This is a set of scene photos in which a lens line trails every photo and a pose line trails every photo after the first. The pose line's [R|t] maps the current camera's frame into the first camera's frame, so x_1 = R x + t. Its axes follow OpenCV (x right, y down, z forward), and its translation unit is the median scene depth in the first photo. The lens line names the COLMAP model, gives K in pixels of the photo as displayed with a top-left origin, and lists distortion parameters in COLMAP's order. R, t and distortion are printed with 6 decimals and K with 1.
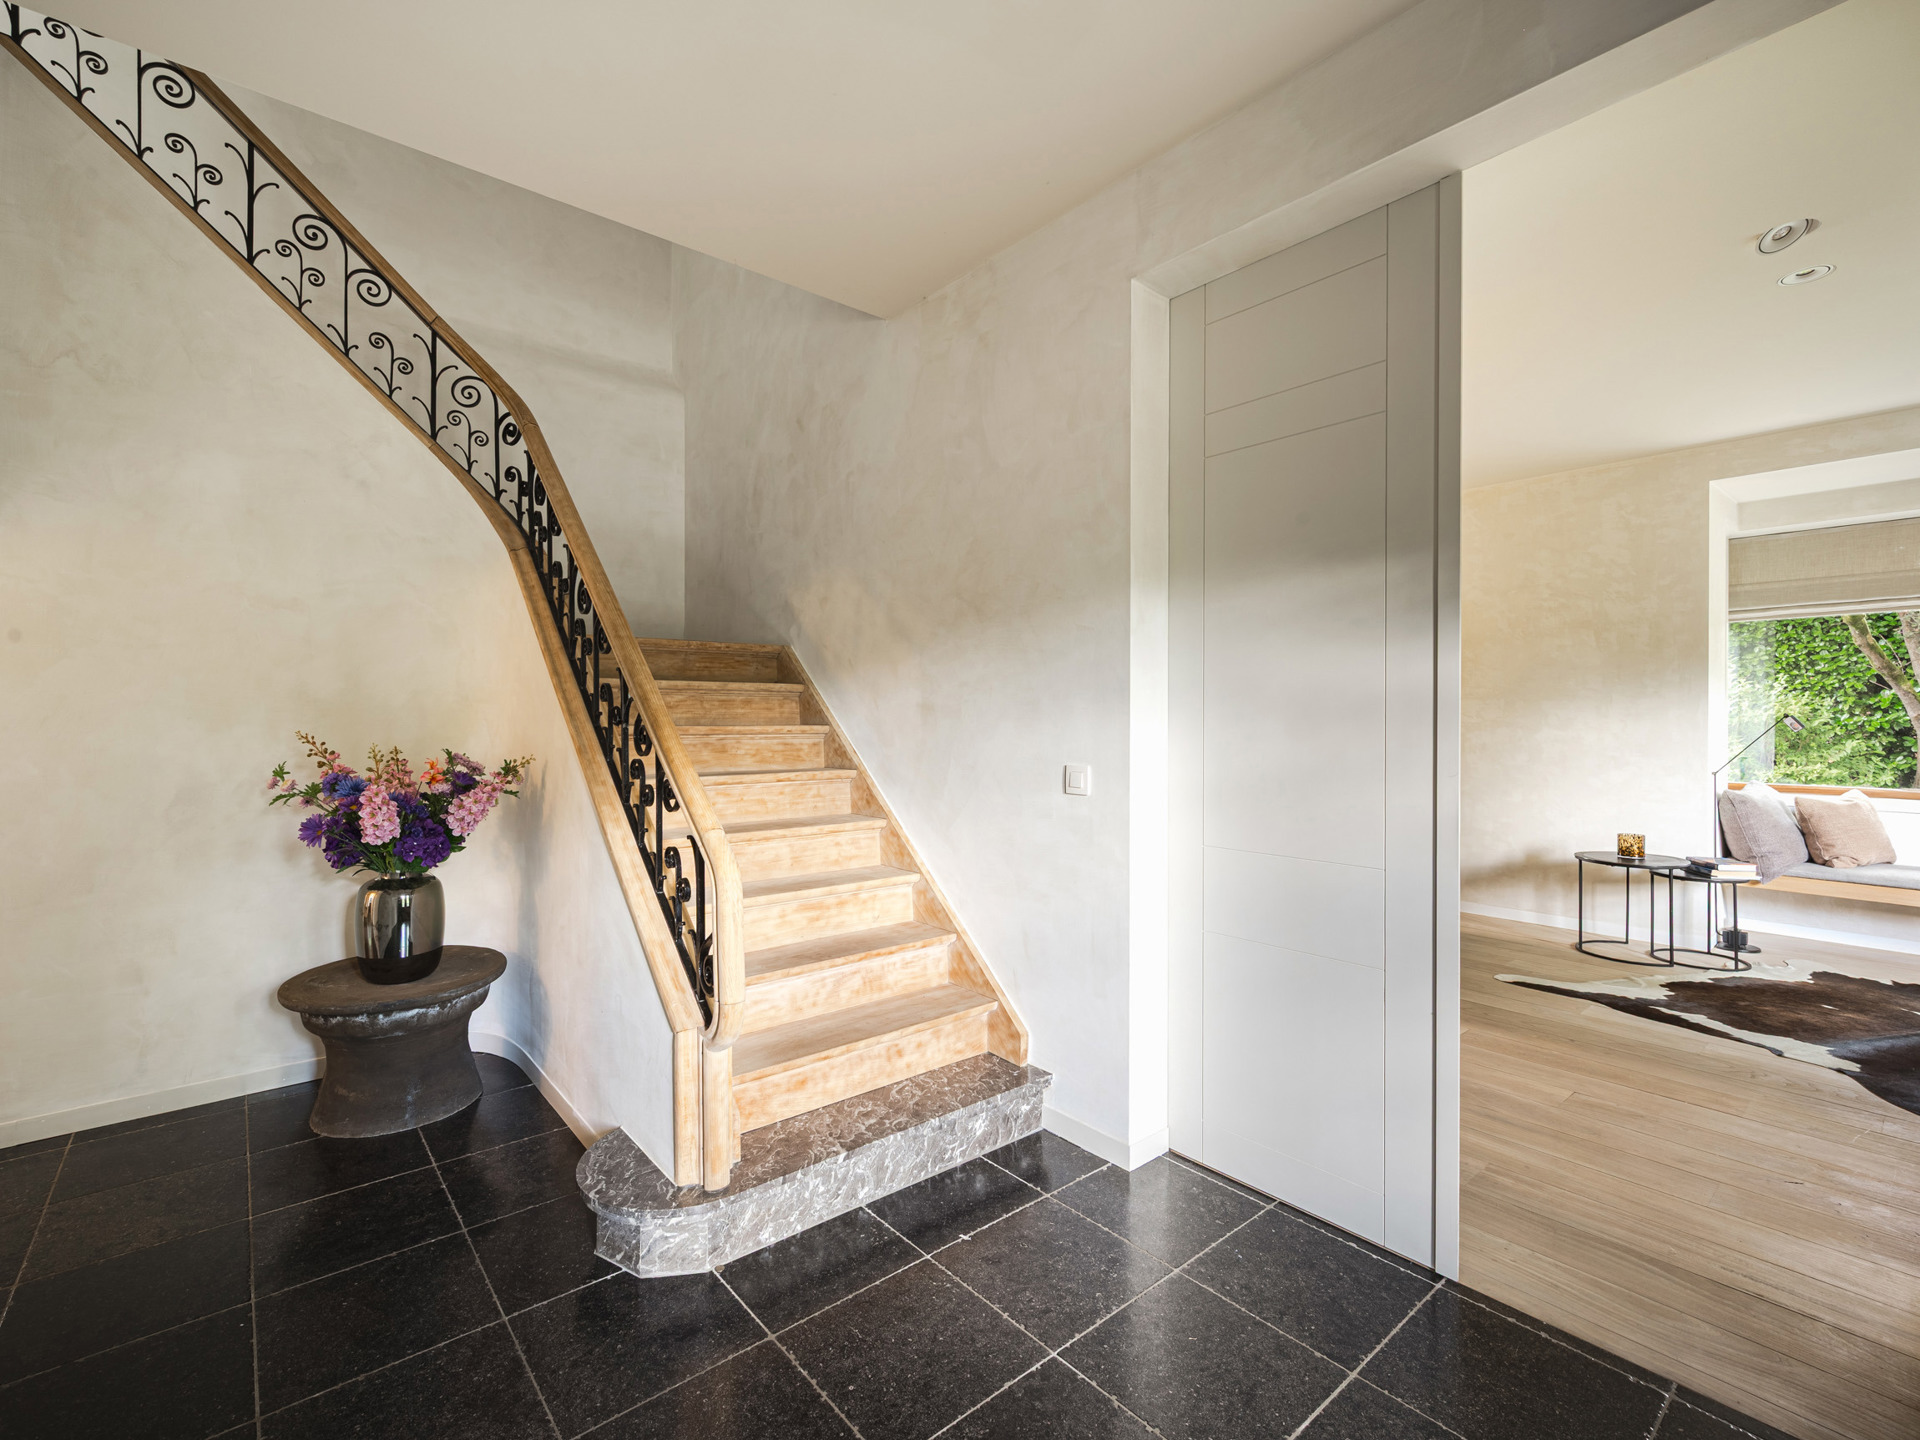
lens RADIAL K [[857.8, 0, 952.9], [0, 857.8, 719.4], [0, 0, 1]] dist [0.001586, 0.000321]
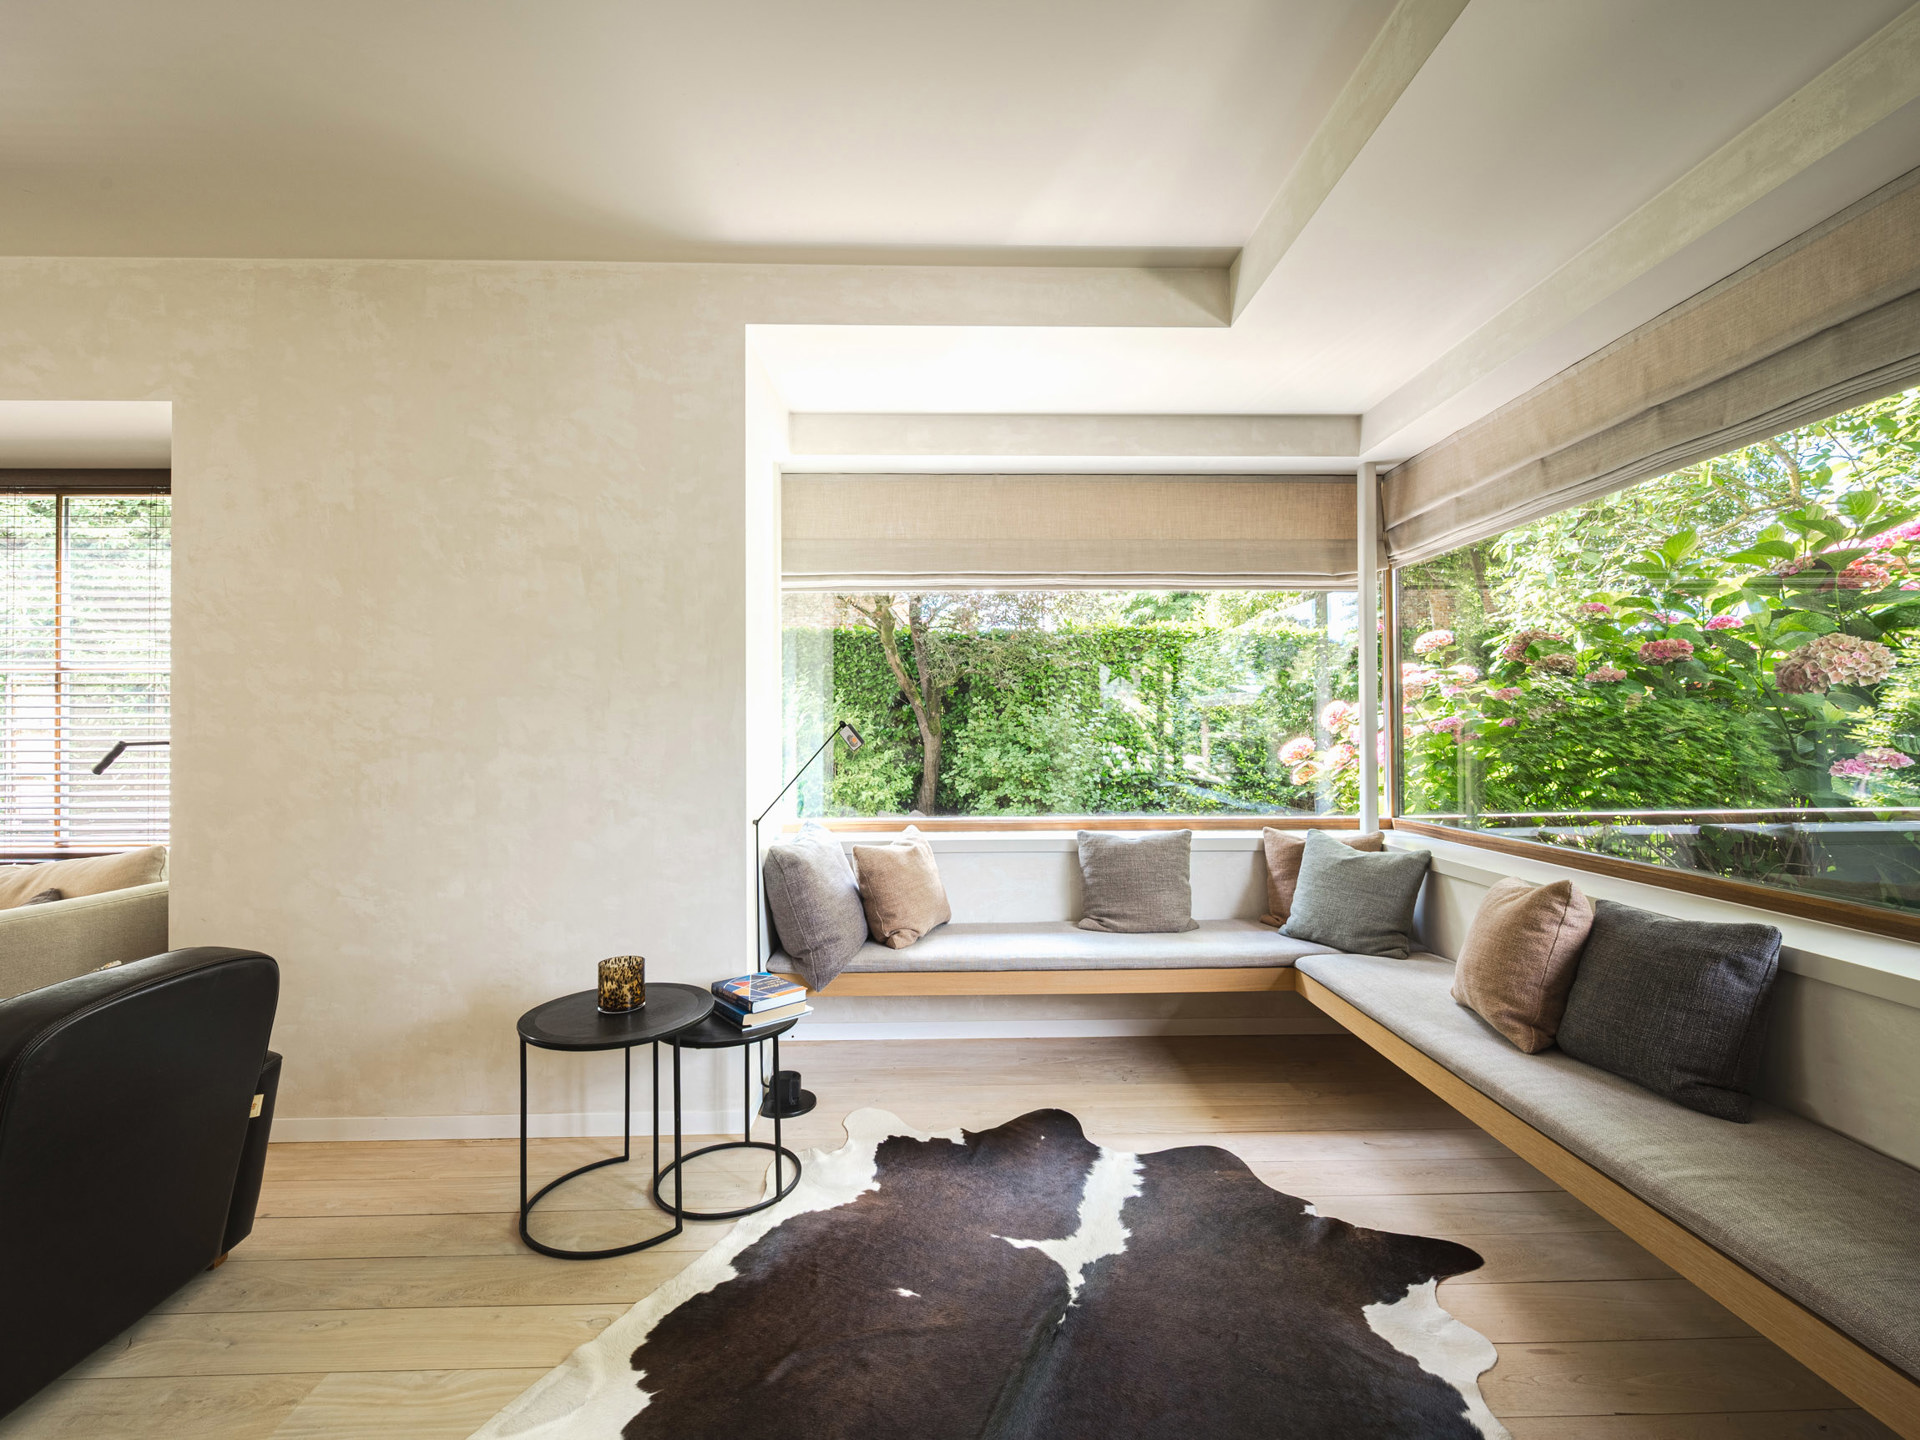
lens RADIAL K [[772.6, 0, 953.9], [0, 772.6, 722.5], [0, 0, 1]] dist [-0.000975, -0.000018]
pose [[0.613262, 0.002773, 0.789875, 0.504555], [0.008144, 0.999918, -0.009833, 0.000456], [-0.789838, 0.012463, 0.613189, 0.518906]]
